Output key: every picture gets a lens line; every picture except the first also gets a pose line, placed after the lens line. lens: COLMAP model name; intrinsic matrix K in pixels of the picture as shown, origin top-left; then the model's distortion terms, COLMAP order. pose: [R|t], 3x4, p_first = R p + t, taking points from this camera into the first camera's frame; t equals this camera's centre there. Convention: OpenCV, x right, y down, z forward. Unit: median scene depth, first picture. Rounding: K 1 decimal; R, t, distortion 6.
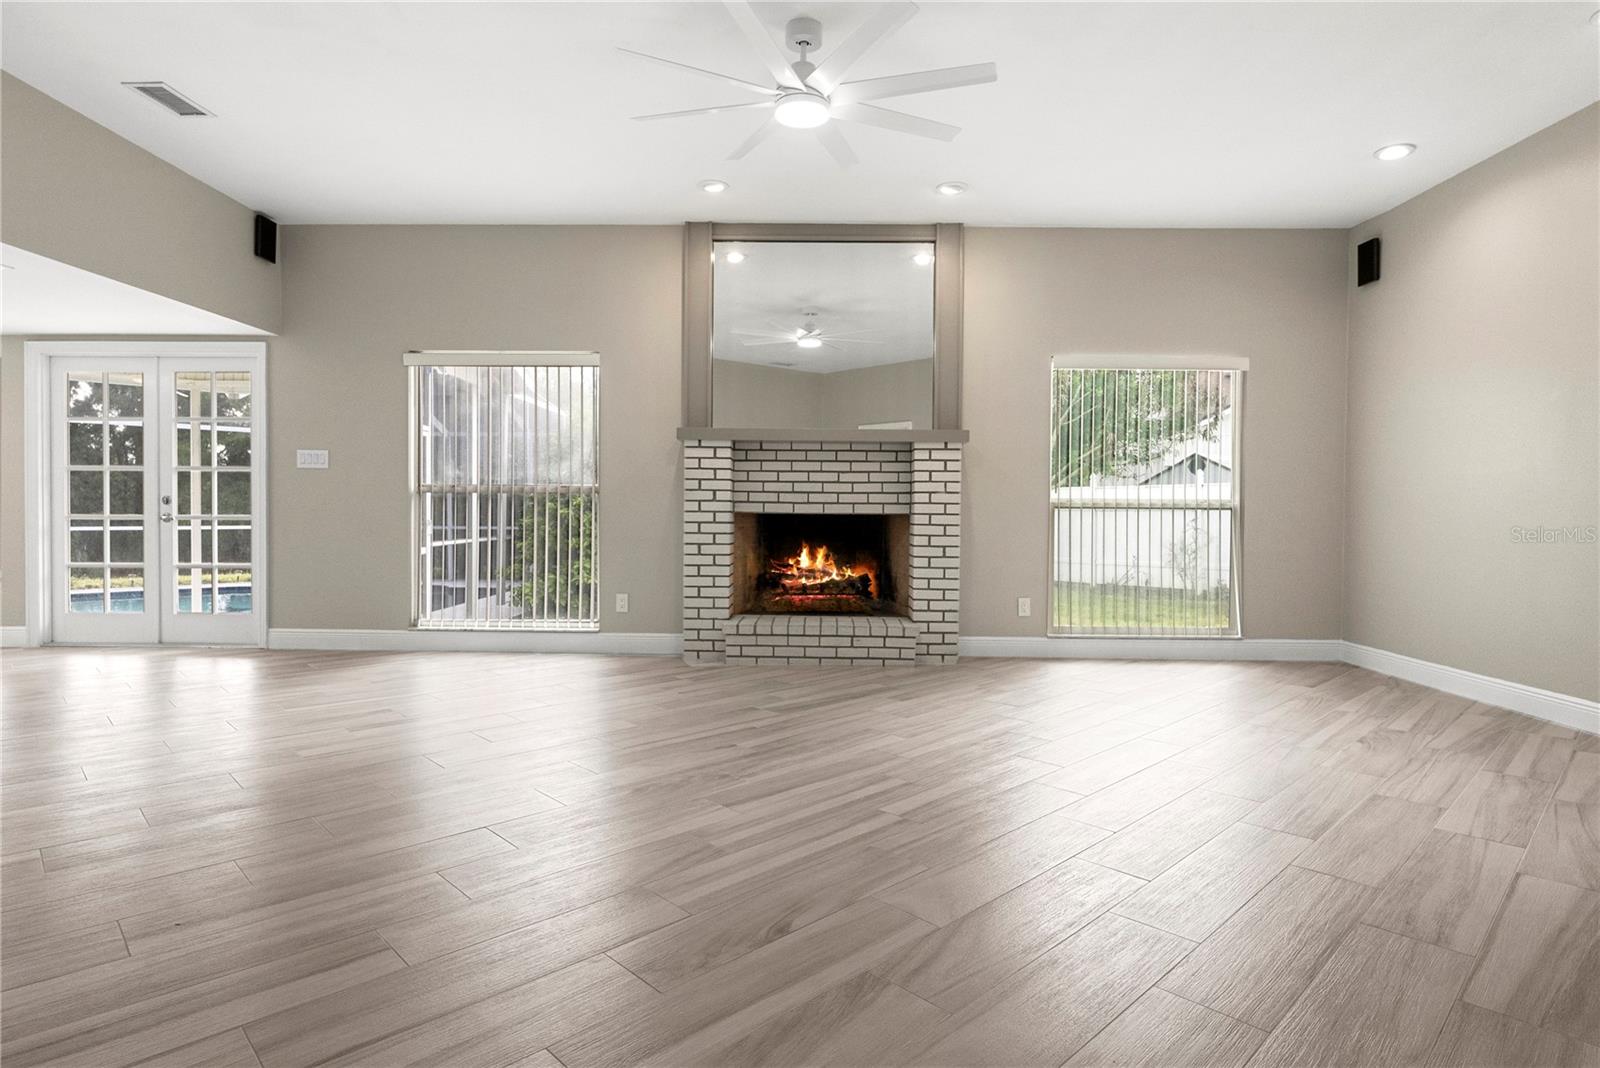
lens RADIAL K [[873.0, 0, 774.7], [0, 873.0, 516.4], [0, 0, 1]] dist [0.001051, -0.000112]
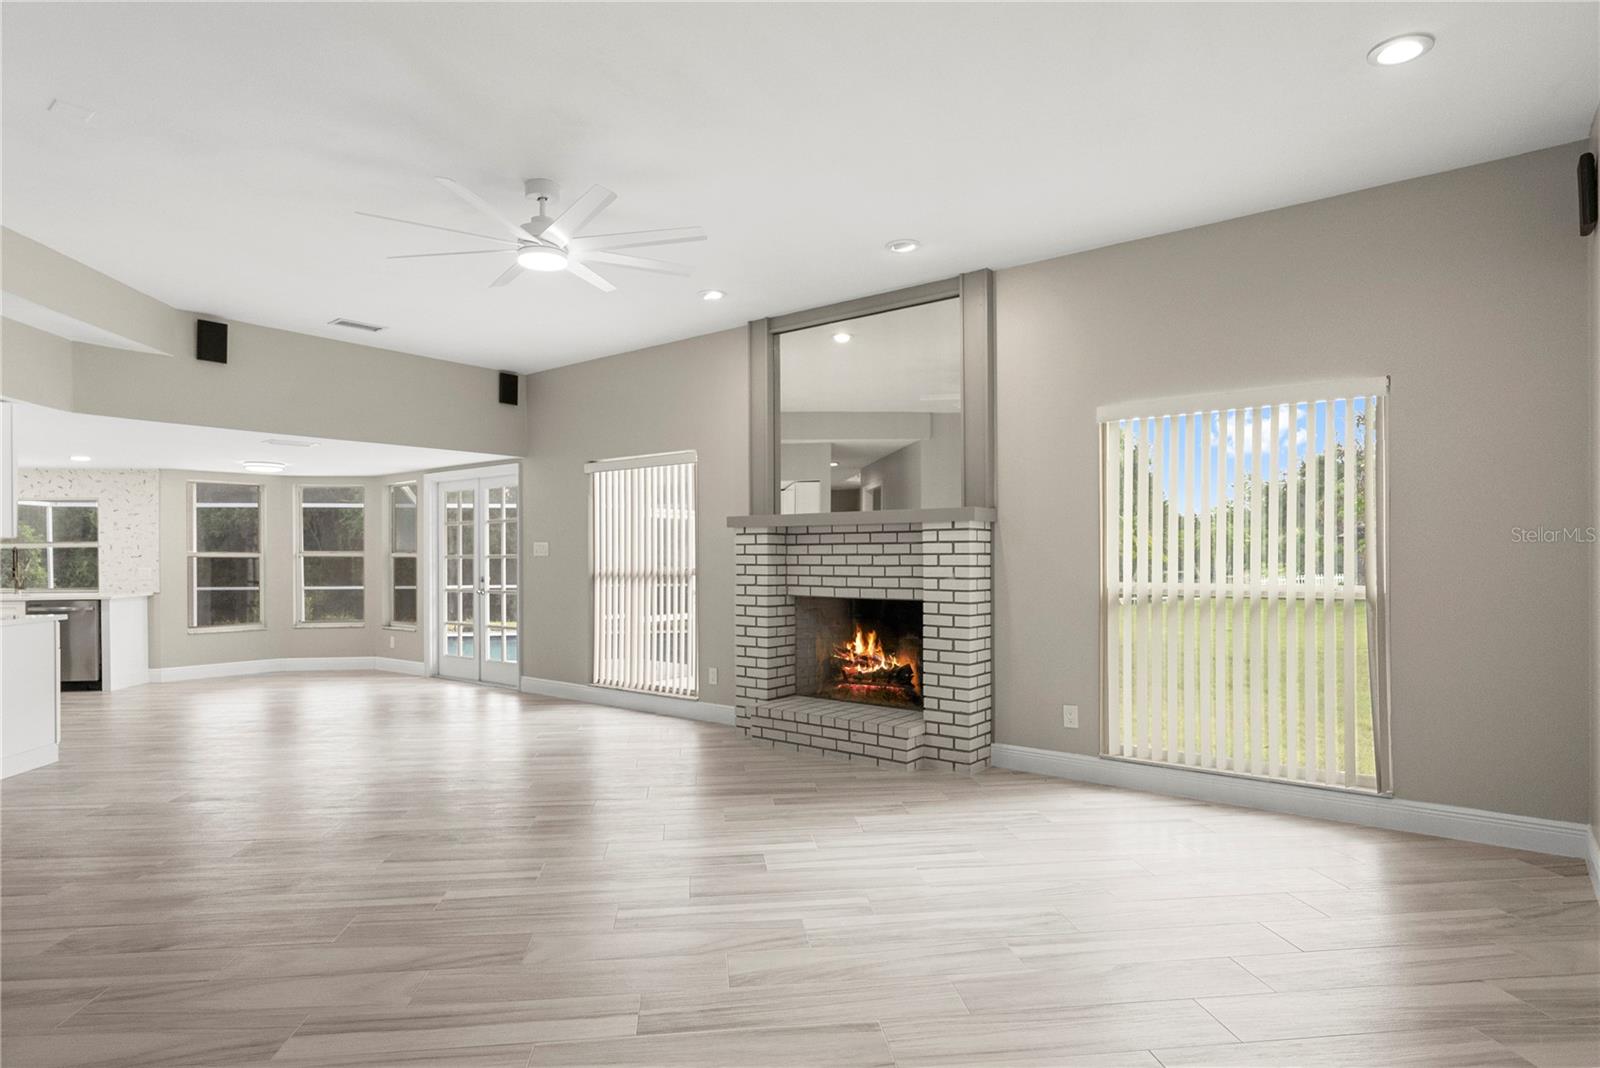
lens RADIAL K [[873.0, 0, 784.2], [0, 873.0, 545.6], [0, 0, 1]] dist [0.001051, -0.000112]
pose [[0.790881, -0.018504, -0.611690, 0.578781], [0.003493, 0.999663, -0.025725, -0.036913], [0.611960, 0.018209, 0.790679, 0.189917]]
